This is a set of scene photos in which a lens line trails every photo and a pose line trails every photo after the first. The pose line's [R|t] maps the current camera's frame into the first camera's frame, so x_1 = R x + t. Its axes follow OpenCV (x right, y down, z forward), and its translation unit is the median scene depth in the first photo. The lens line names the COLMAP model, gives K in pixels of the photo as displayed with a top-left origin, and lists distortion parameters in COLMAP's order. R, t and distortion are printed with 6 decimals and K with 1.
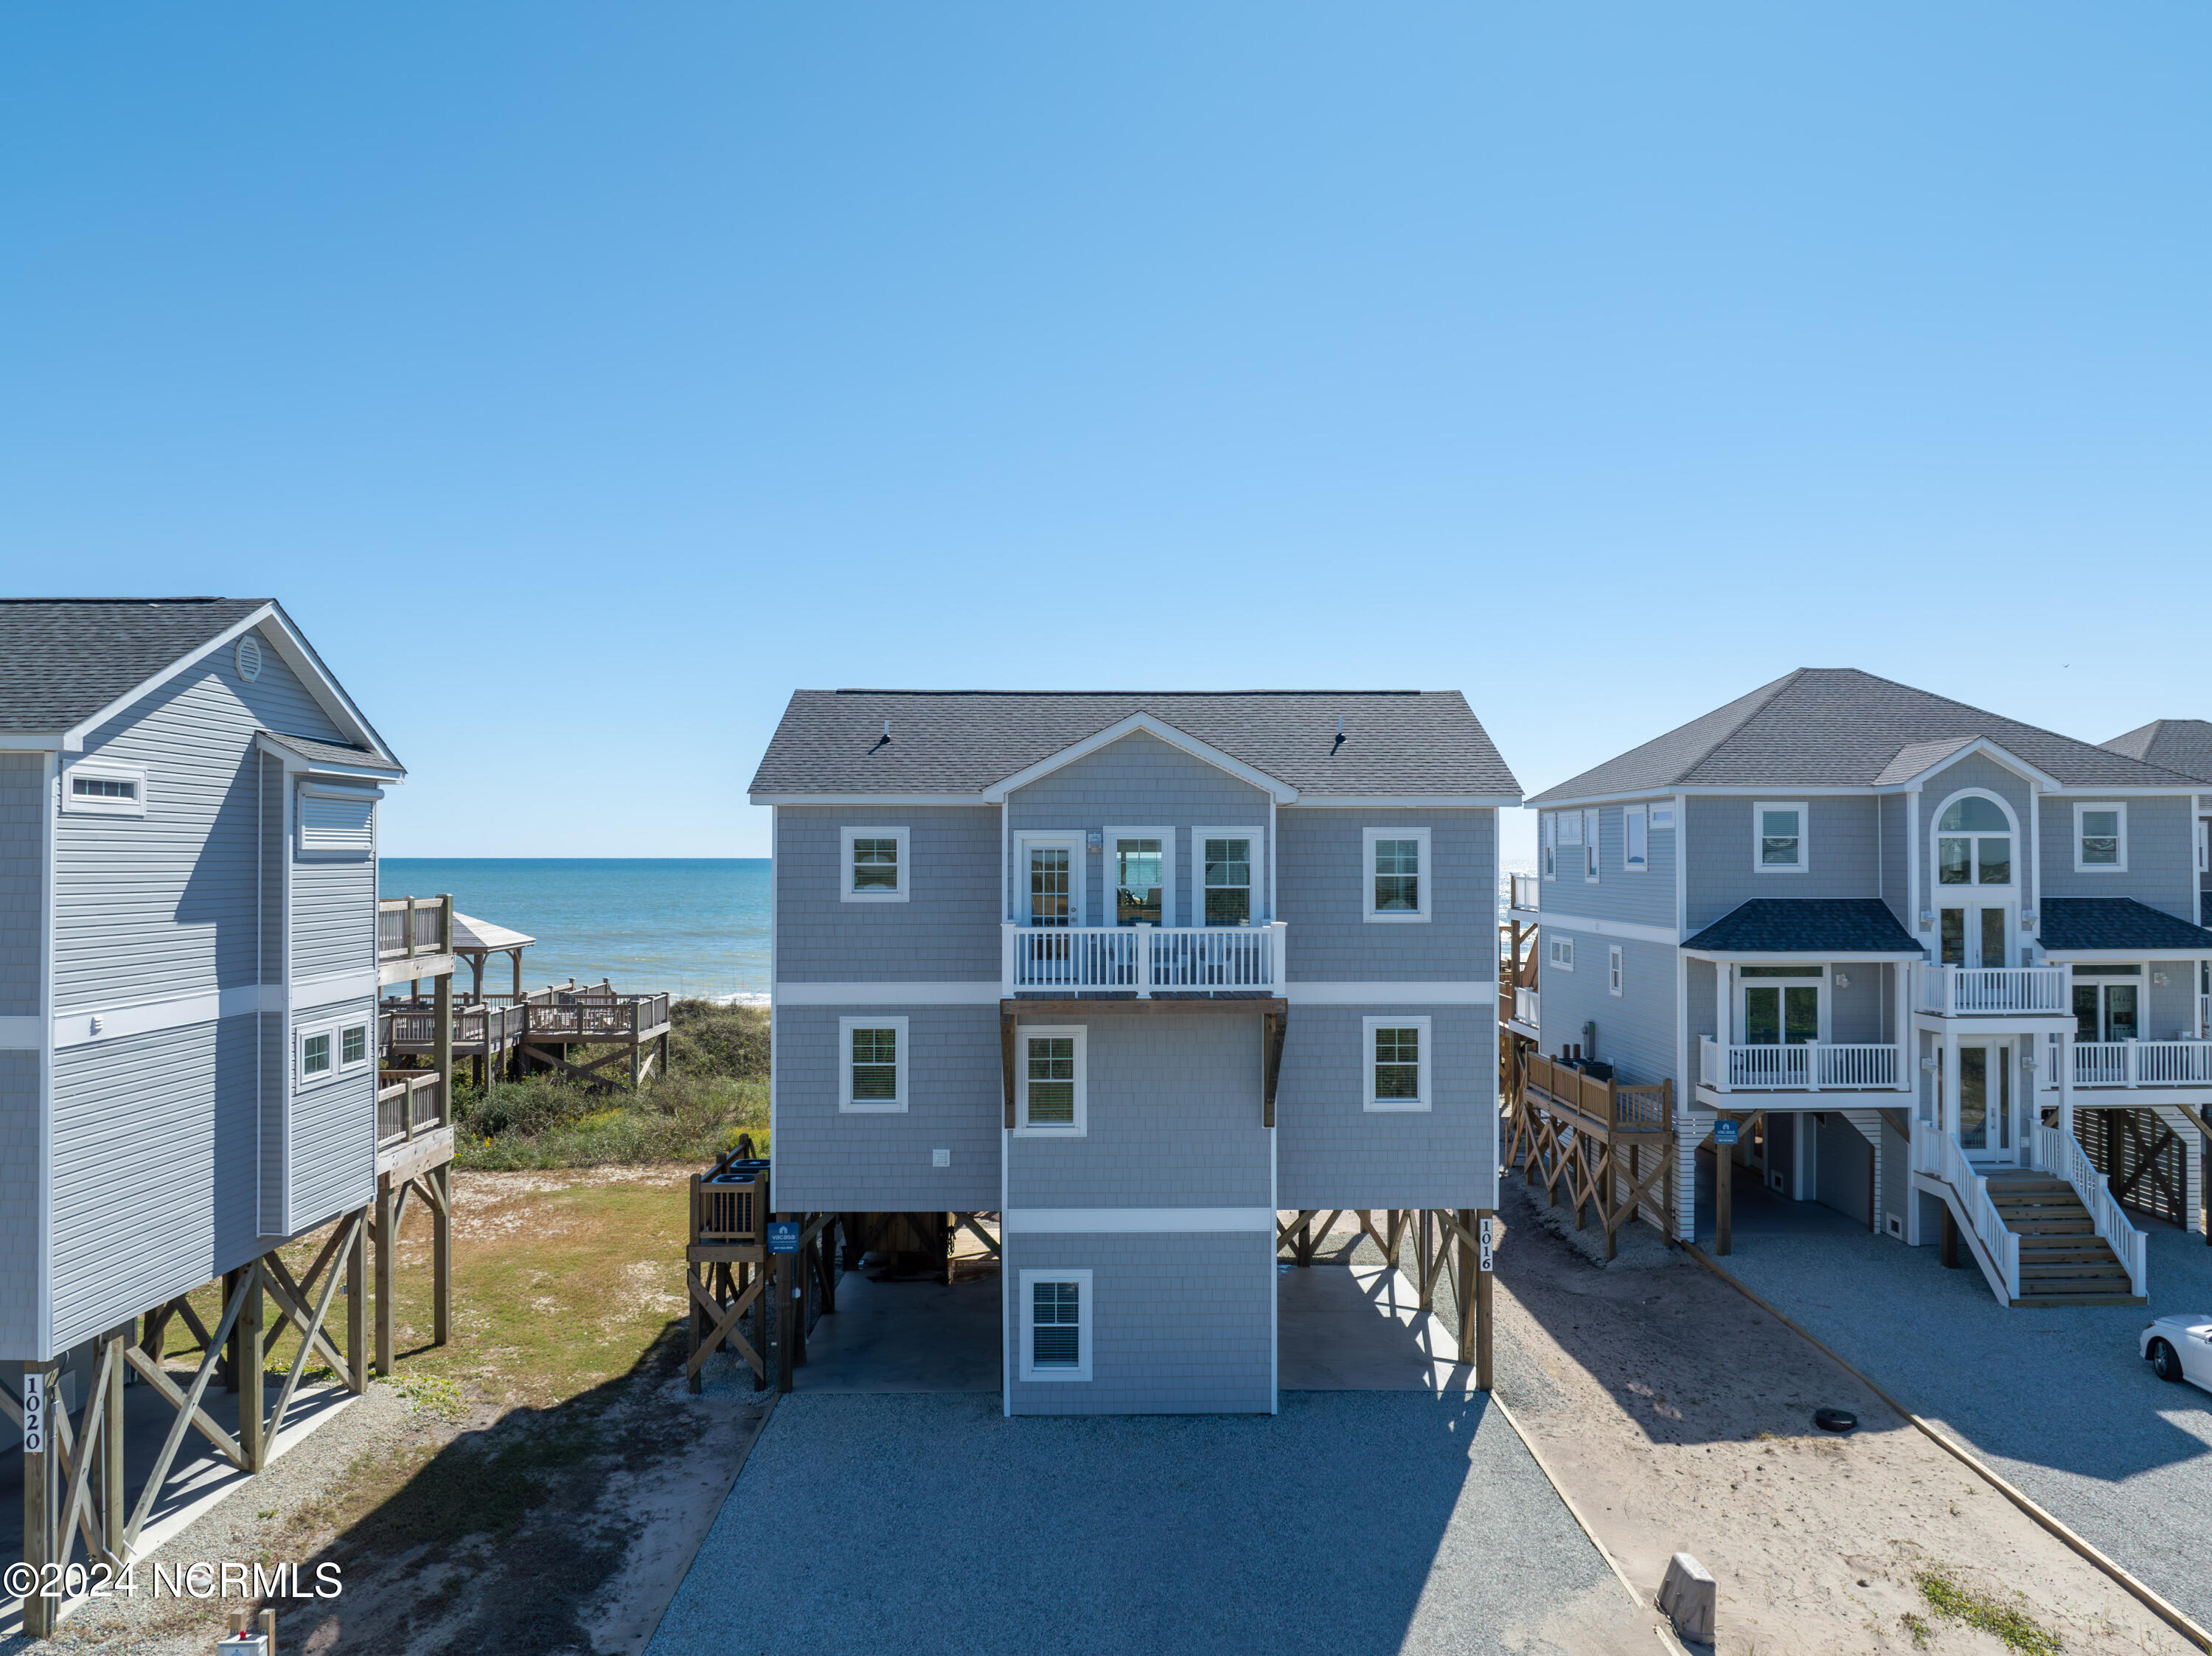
lens RADIAL K [[1568.1, 0, 1124.0], [0, 1568.1, 823.7], [0, 0, 1]] dist [-0.033429, -0.003989]
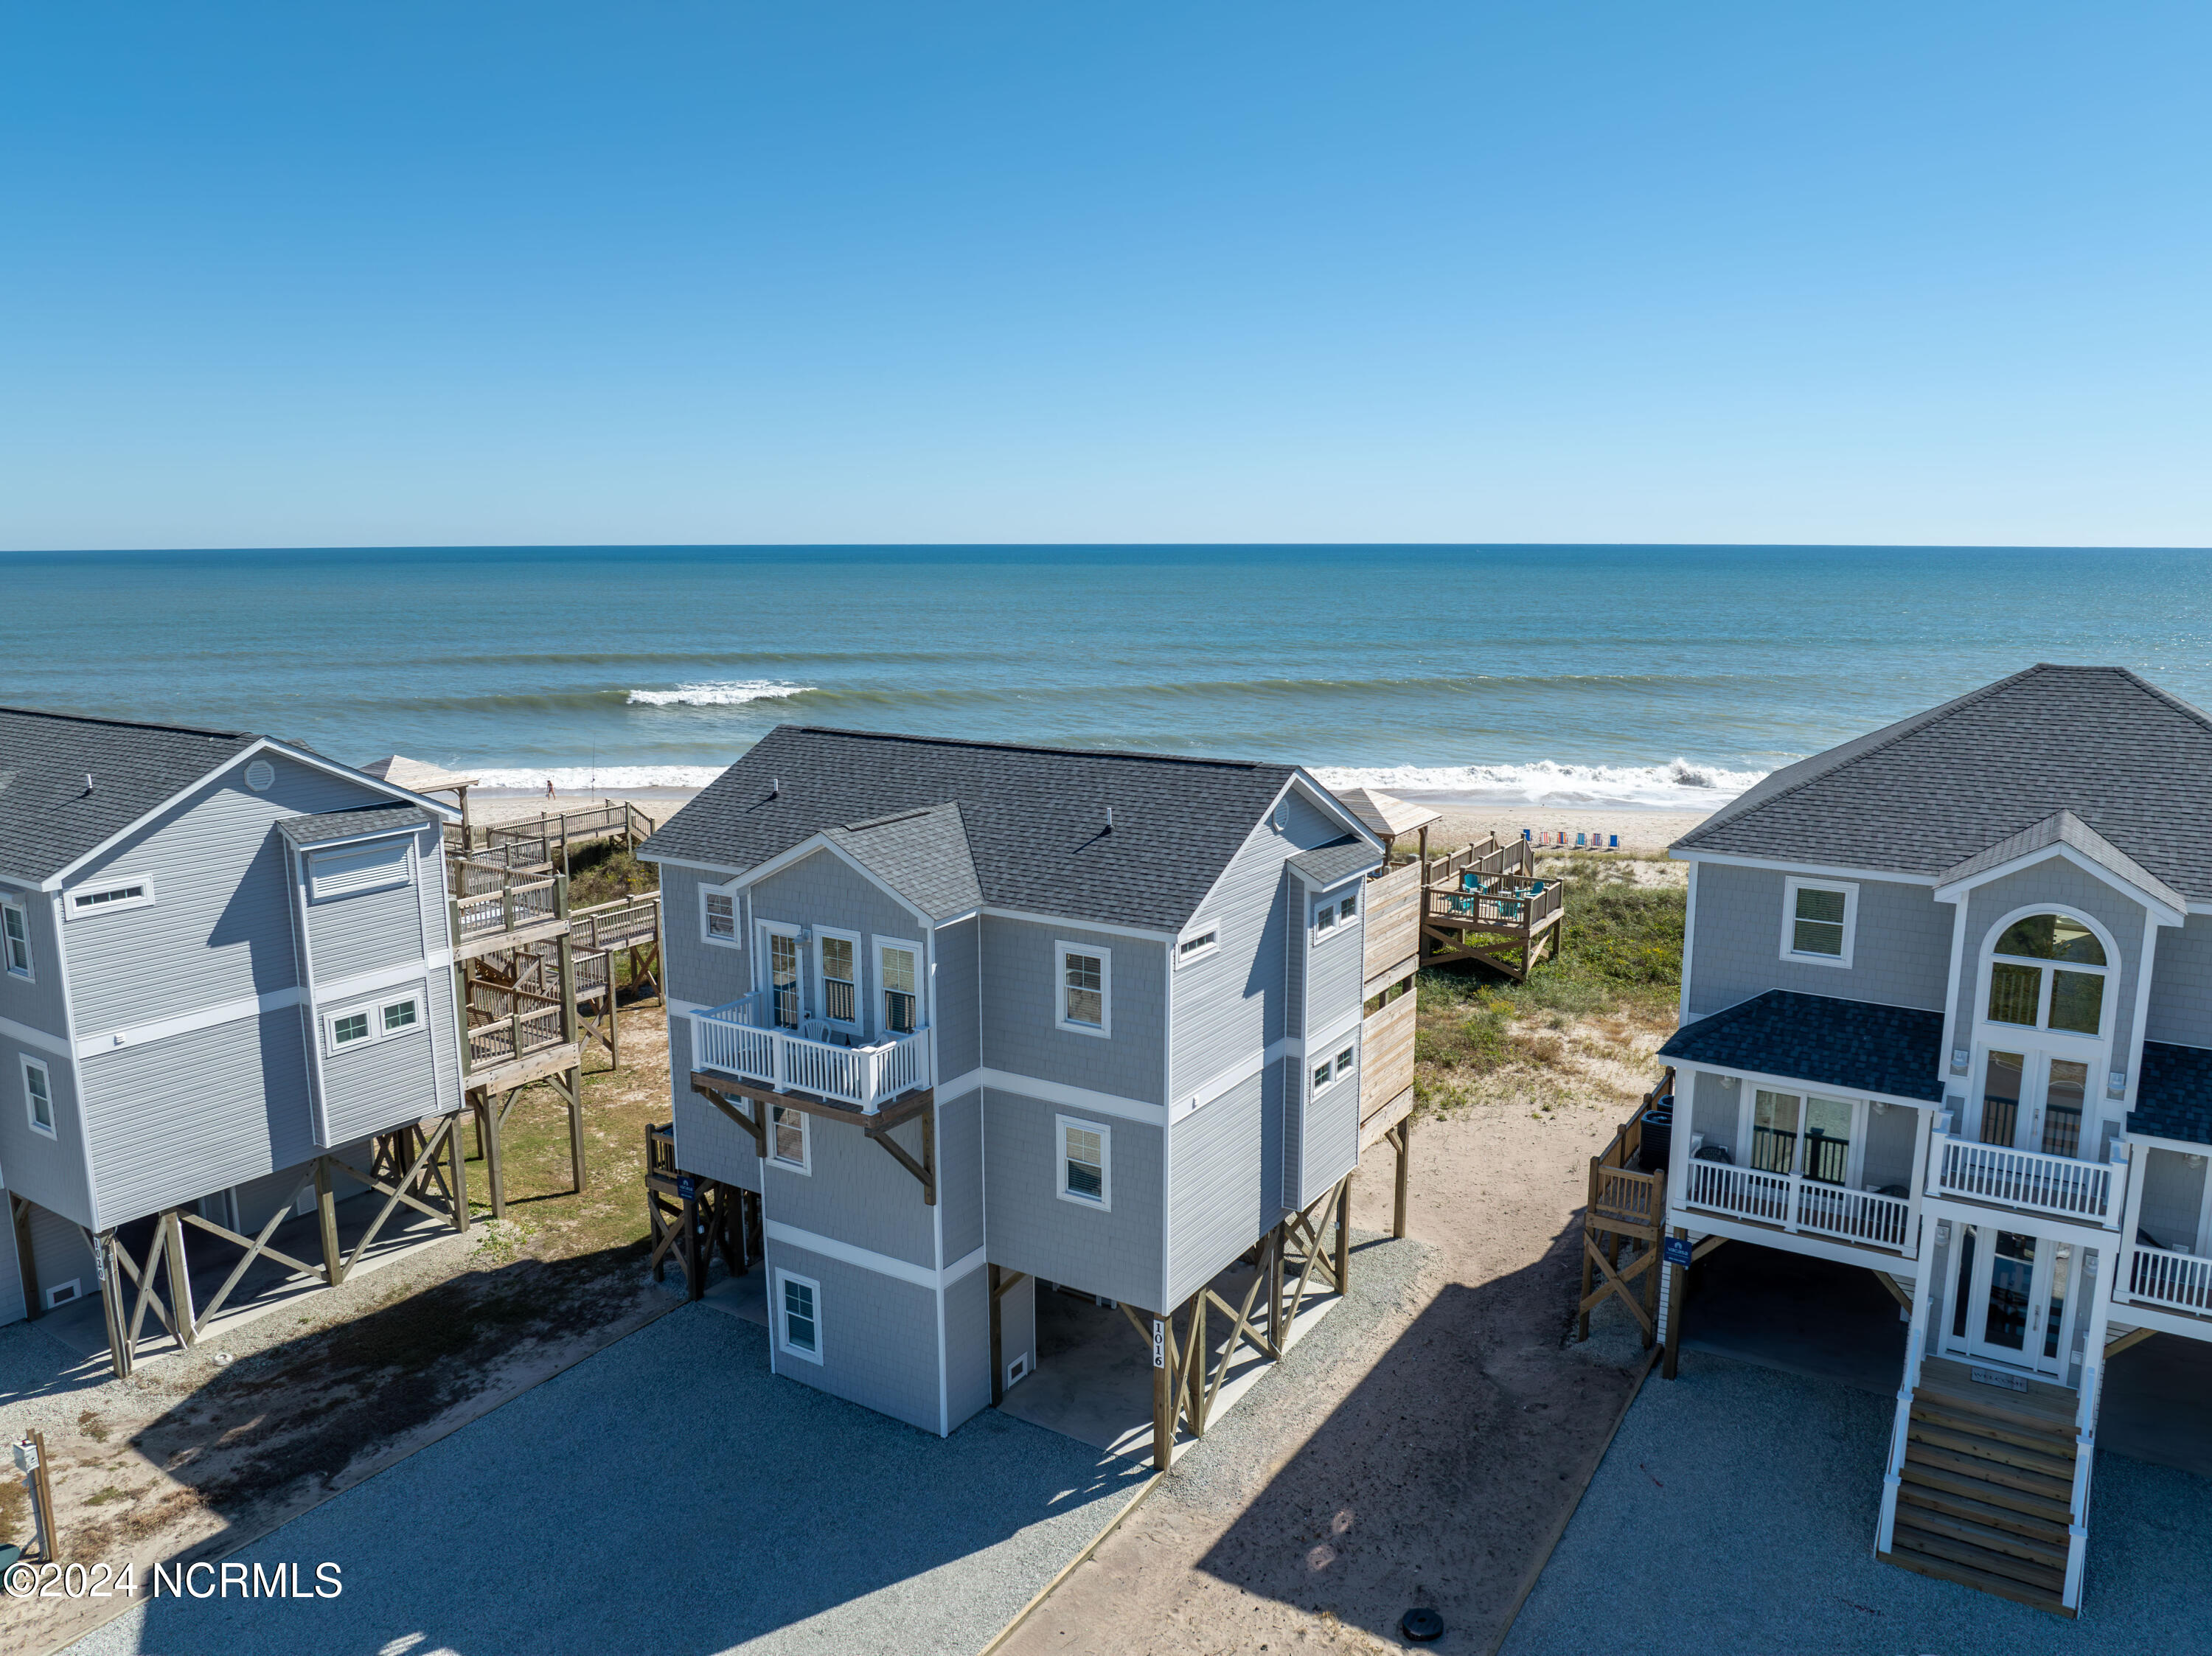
lens RADIAL K [[1568.1, 0, 1109.5], [0, 1568.1, 830.0], [0, 0, 1]] dist [-0.033429, -0.003989]
pose [[0.833325, 0.099214, -0.543807, 0.778906], [0.011570, 0.980415, 0.196600, -0.286605], [0.552662, -0.170124, 0.815857, 0.201043]]
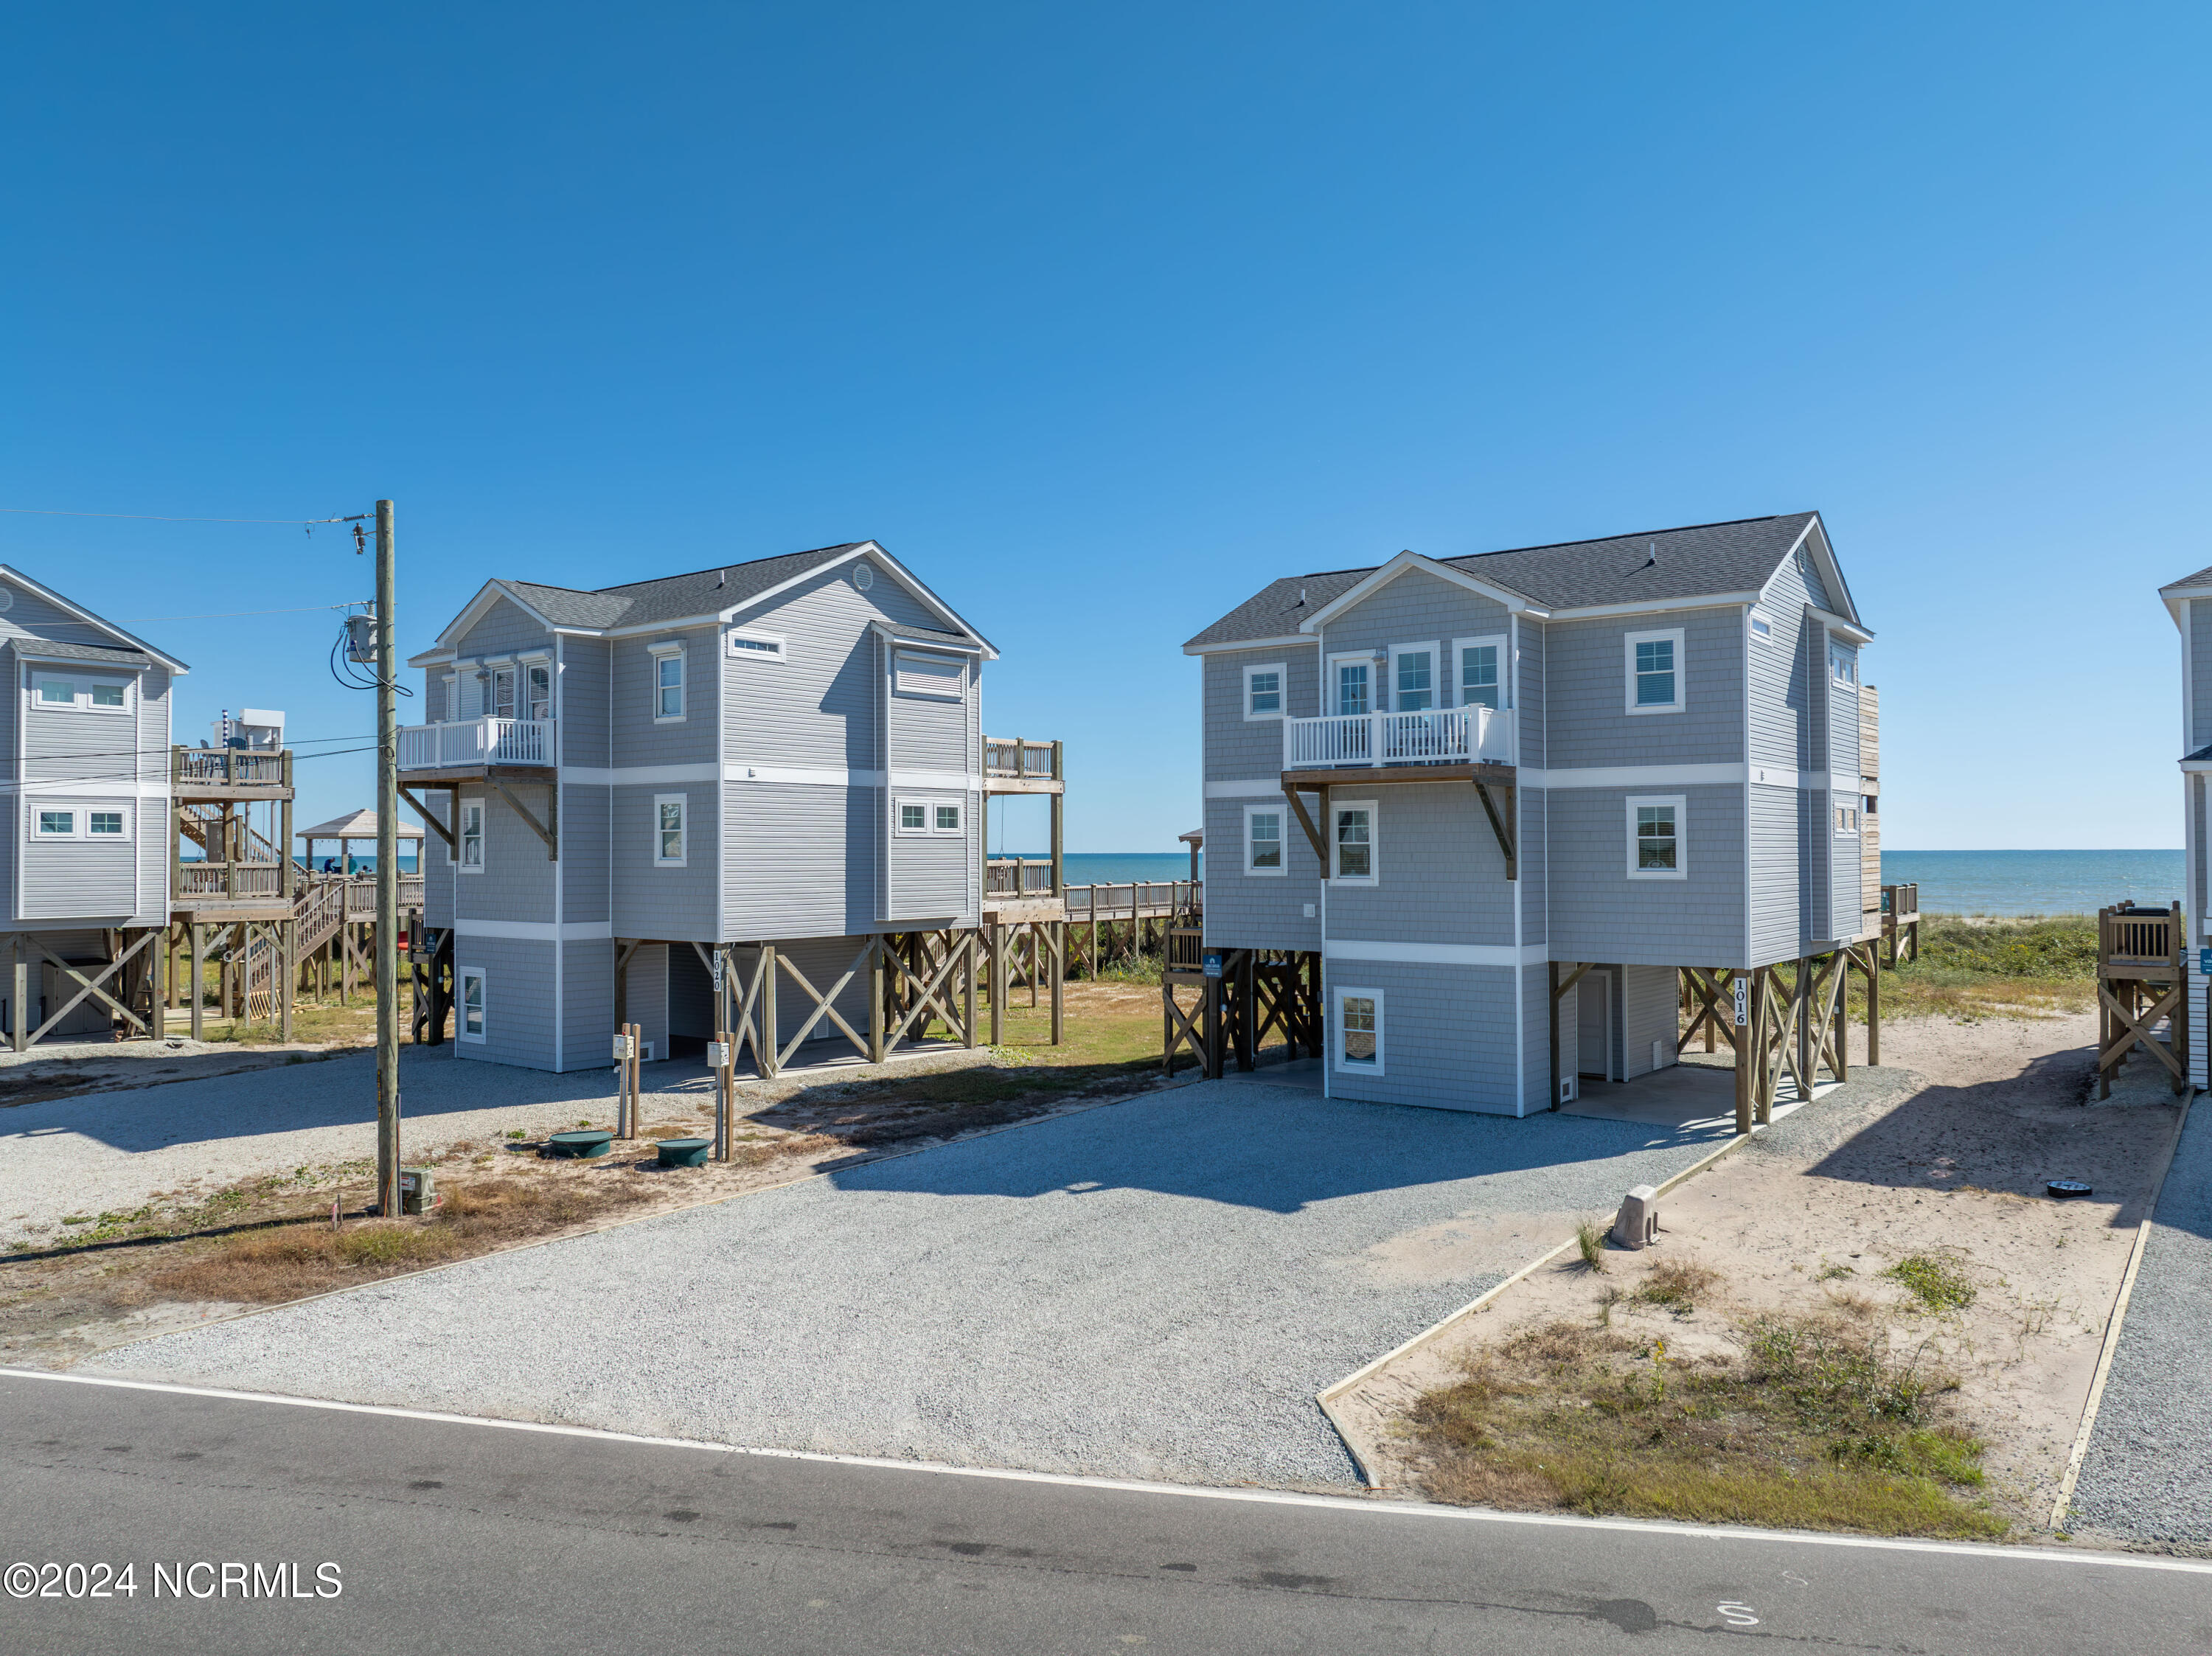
lens RADIAL K [[1568.1, 0, 1113.1], [0, 1568.1, 820.7], [0, 0, 1]] dist [-0.033429, -0.003989]
pose [[0.778715, -0.016312, -0.627166, 0.611200], [0.017910, 0.999833, -0.003766, 0.145935], [0.627122, -0.008300, 0.778877, -0.139105]]
